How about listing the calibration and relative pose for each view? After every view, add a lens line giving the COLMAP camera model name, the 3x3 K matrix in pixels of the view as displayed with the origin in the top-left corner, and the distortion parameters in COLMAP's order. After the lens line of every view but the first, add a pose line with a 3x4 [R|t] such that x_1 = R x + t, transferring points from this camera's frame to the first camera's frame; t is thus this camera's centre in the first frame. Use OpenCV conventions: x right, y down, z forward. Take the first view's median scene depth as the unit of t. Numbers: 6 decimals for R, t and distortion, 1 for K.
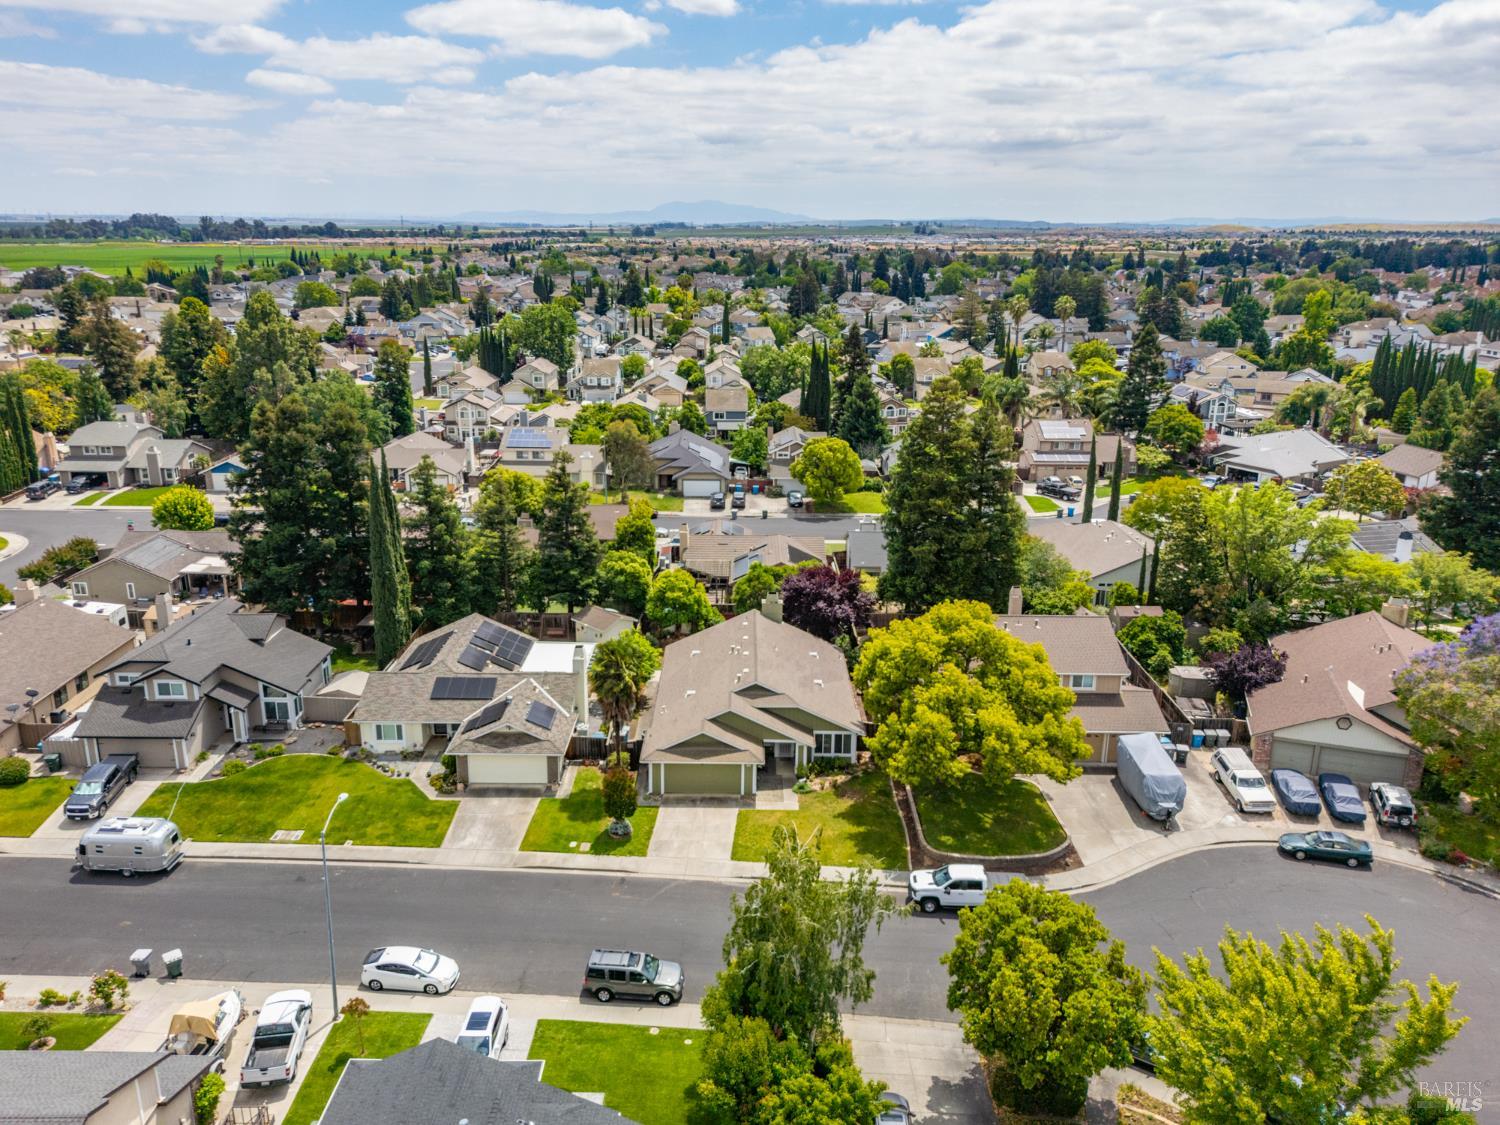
lens RADIAL K [[1055.8, 0, 750.0], [0, 1055.8, 562.5], [0, 0, 1]] dist [0.066558, -0.061948]
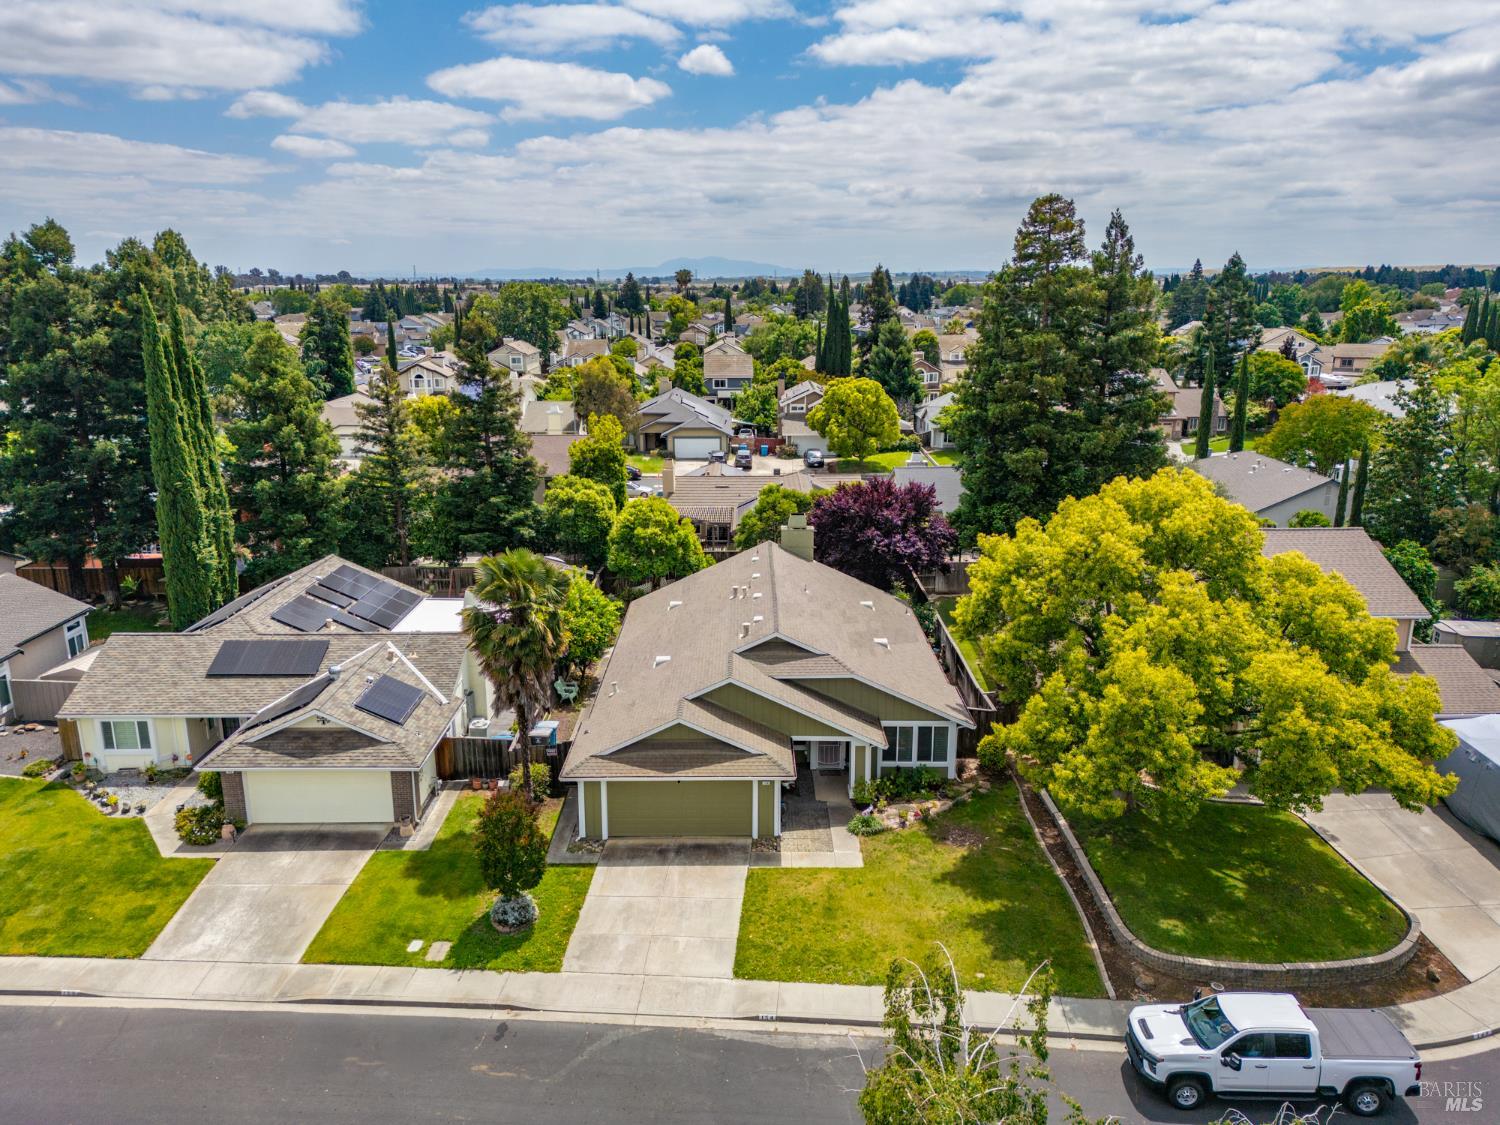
lens RADIAL K [[1049.8, 0, 752.5], [0, 1049.8, 567.1], [0, 0, 1]] dist [0.060845, -0.053272]
pose [[0.999887, -0.014551, -0.003900, -0.004244], [0.014444, 0.999552, -0.026225, 0.093811], [0.004280, 0.026166, 0.999648, 0.452985]]
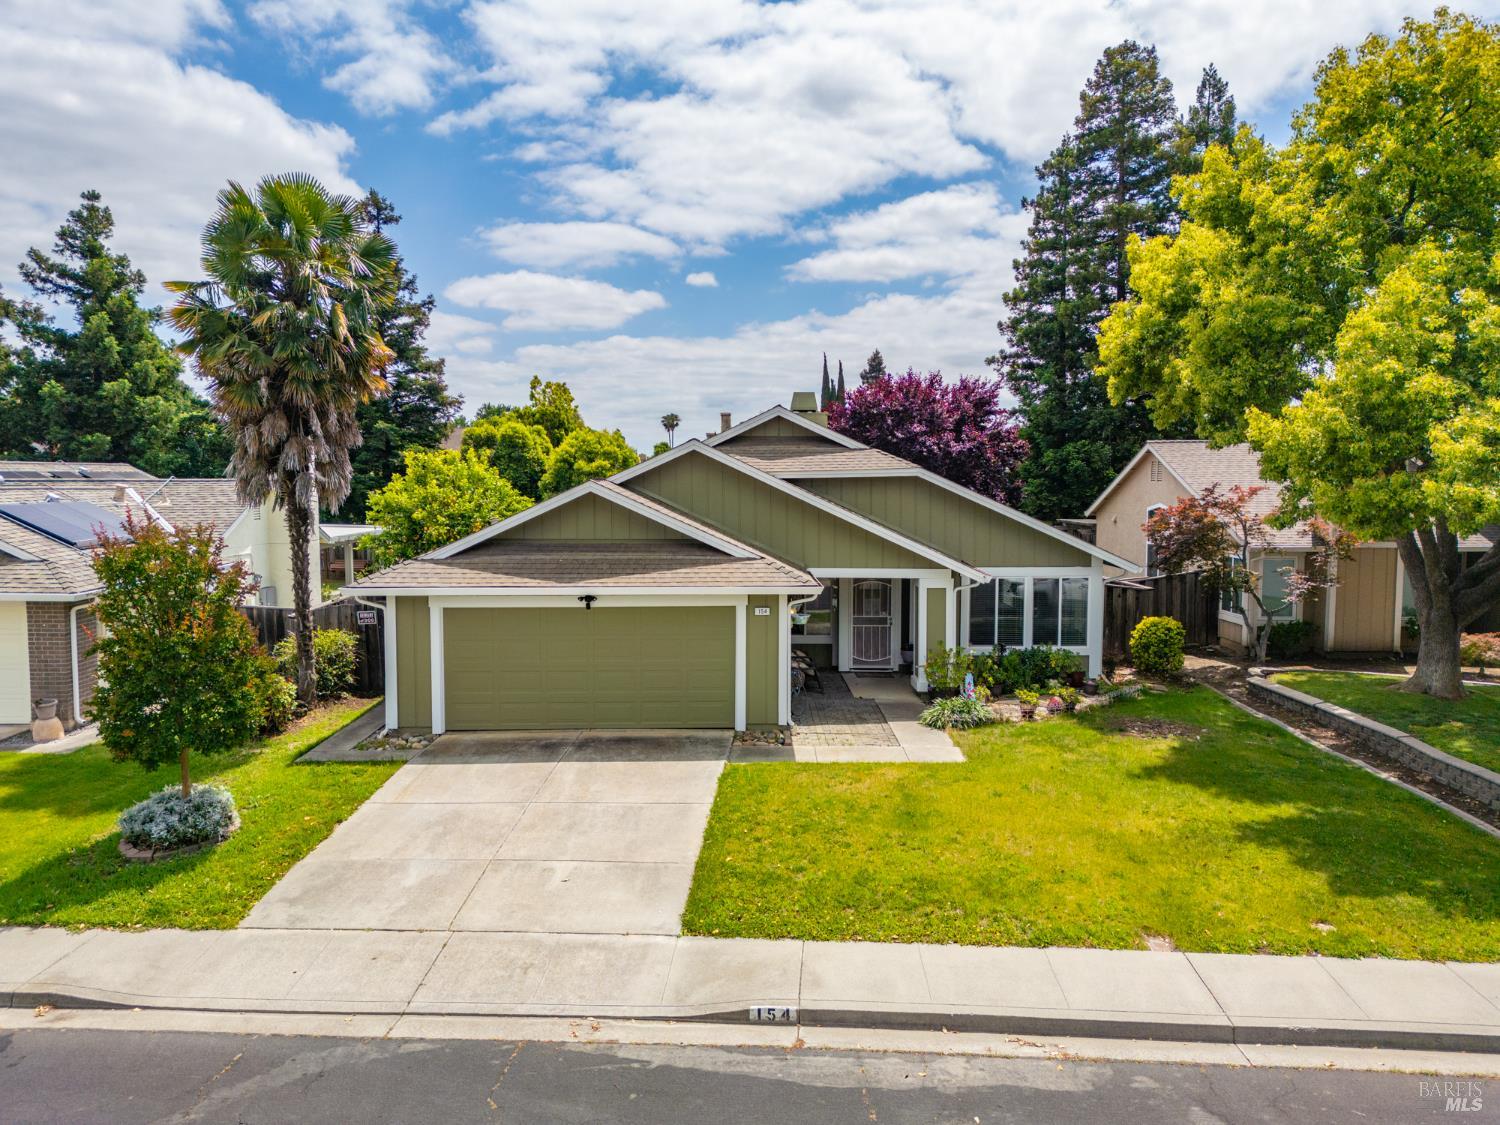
lens RADIAL K [[1055.8, 0, 750.0], [0, 1055.8, 562.5], [0, 0, 1]] dist [0.066558, -0.061948]
pose [[0.999850, -0.015678, 0.007319, -0.005815], [0.016846, 0.978616, -0.205004, 0.225374], [-0.003948, 0.205097, 0.978734, 0.710204]]
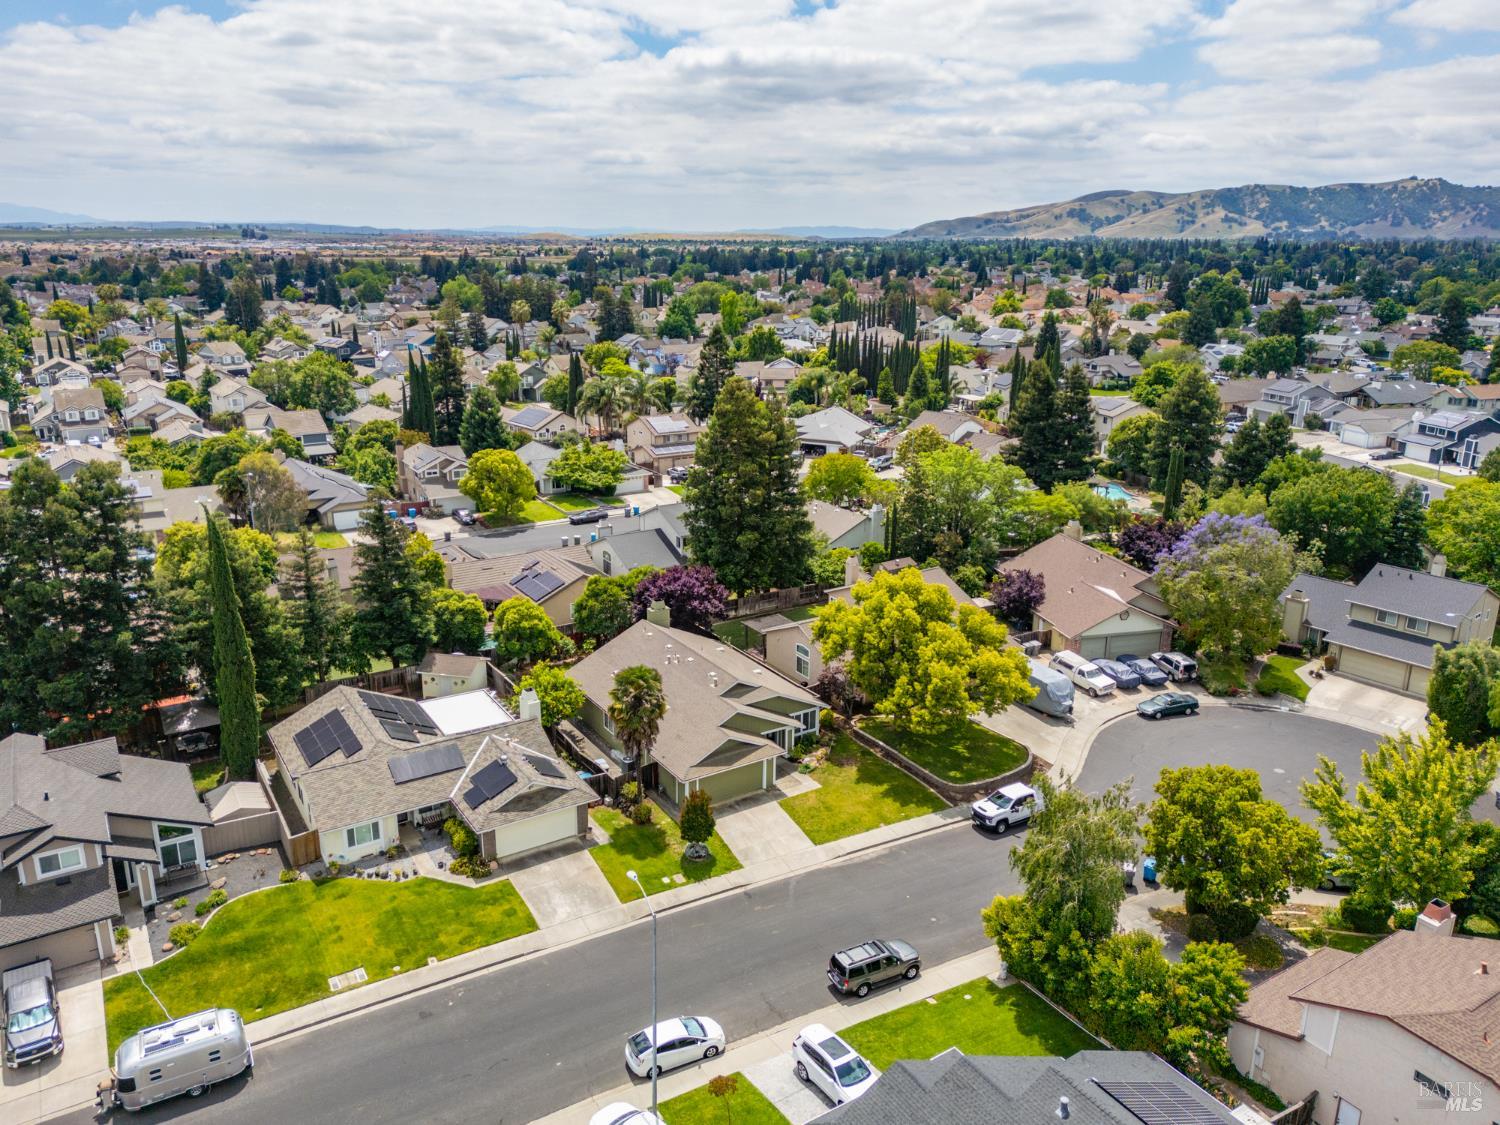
lens RADIAL K [[1026.1, 0, 750.0], [0, 1026.1, 562.5], [0, 0, 1]] dist [0.067781, -0.054090]
pose [[0.849479, -0.157213, 0.503655, -0.478277], [0.156124, 0.986727, 0.044678, -0.045011], [-0.503994, 0.040680, 0.862749, 0.125883]]
